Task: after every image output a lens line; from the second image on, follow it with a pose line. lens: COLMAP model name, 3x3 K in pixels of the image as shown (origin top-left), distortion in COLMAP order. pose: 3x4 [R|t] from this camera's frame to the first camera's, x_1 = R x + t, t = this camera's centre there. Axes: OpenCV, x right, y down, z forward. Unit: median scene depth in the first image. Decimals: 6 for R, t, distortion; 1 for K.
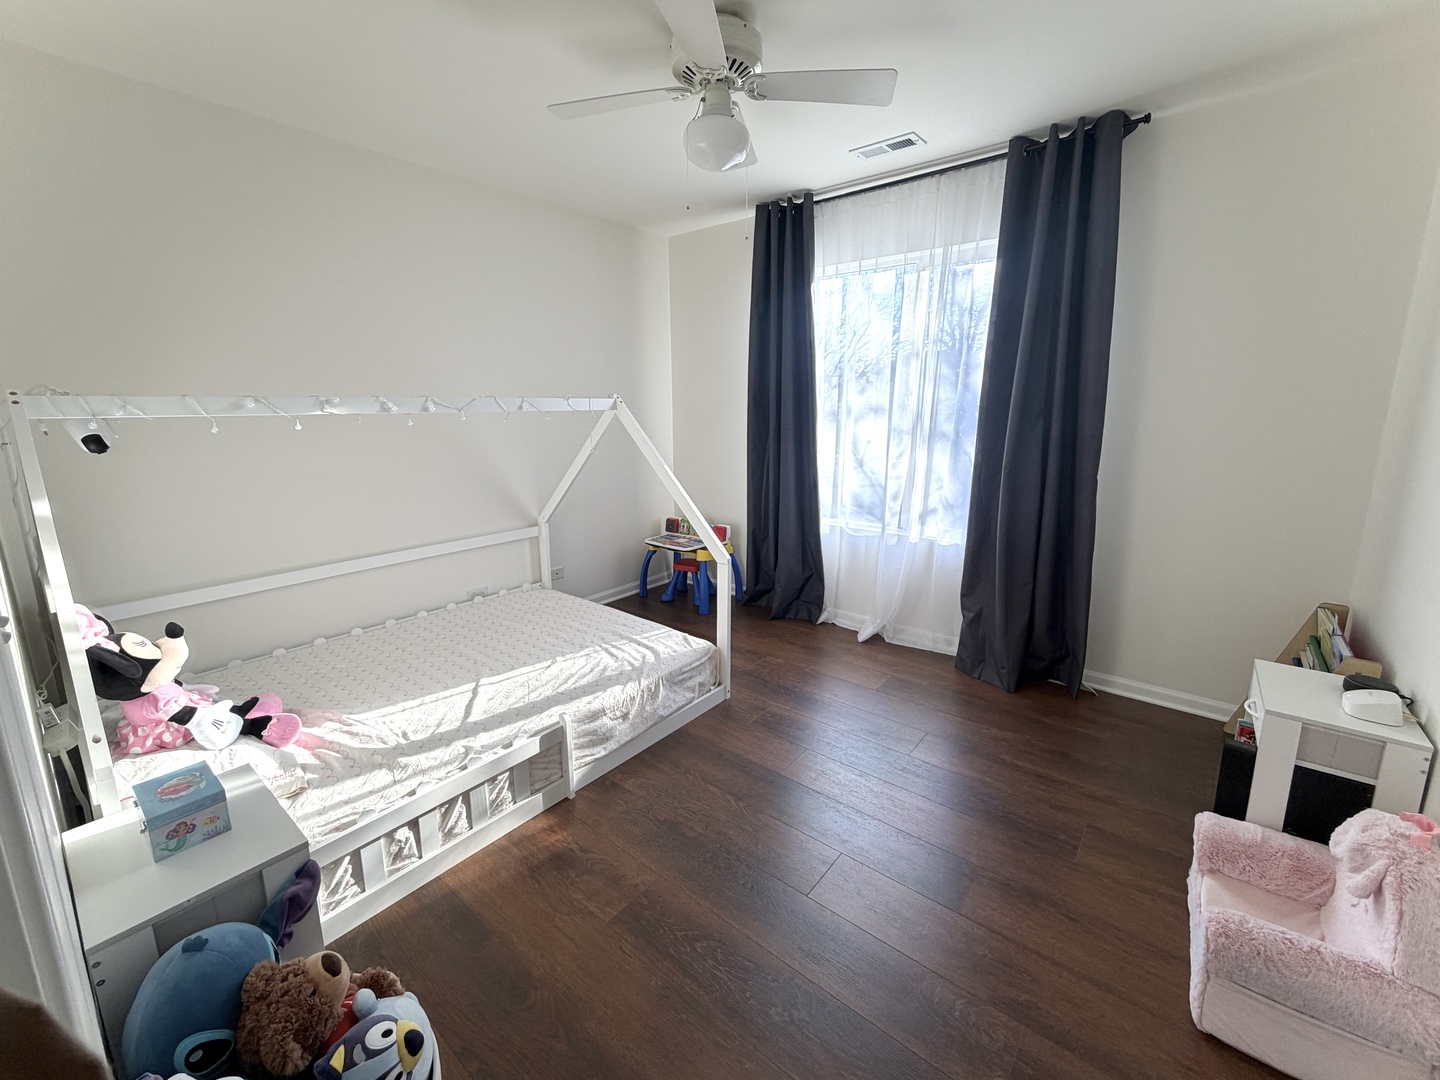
lens RADIAL K [[588.3, 0, 712.7], [0, 588.3, 540.5], [0, 0, 1]] dist [0.003881, 0.000728]
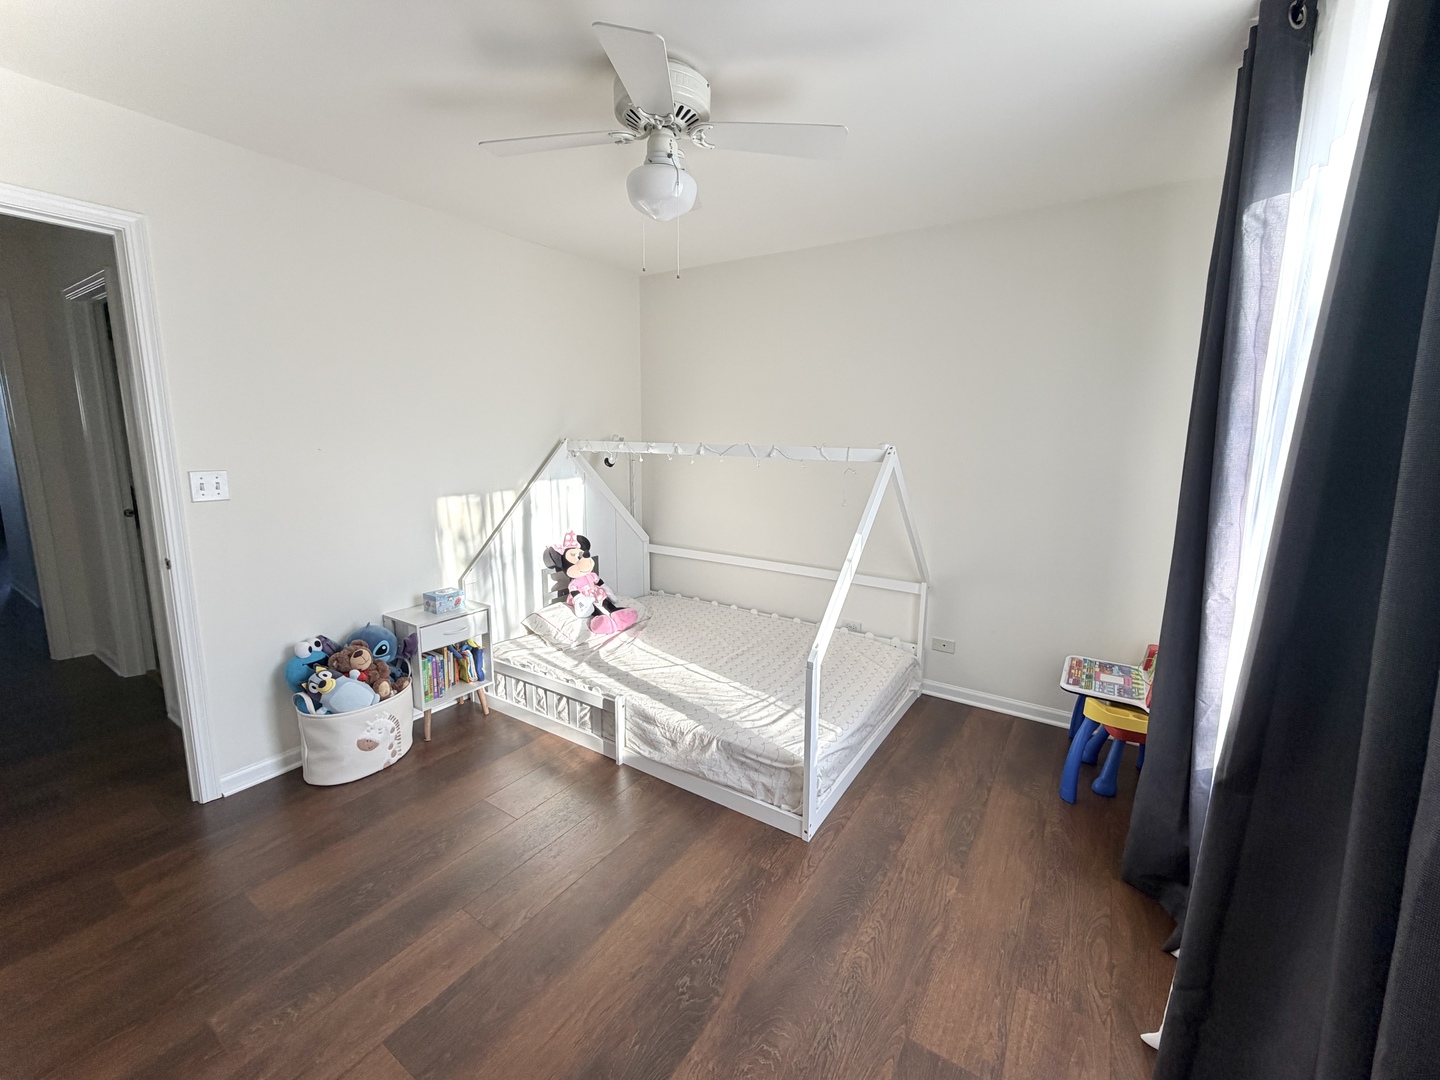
lens RADIAL K [[588.3, 0, 711.9], [0, 588.3, 538.0], [0, 0, 1]] dist [0.003881, 0.000728]
pose [[0.106325, 0.186954, -0.976598, 0.861120], [-0.239278, 0.958114, 0.157364, -0.250459], [0.965112, 0.216947, 0.146606, 0.858841]]
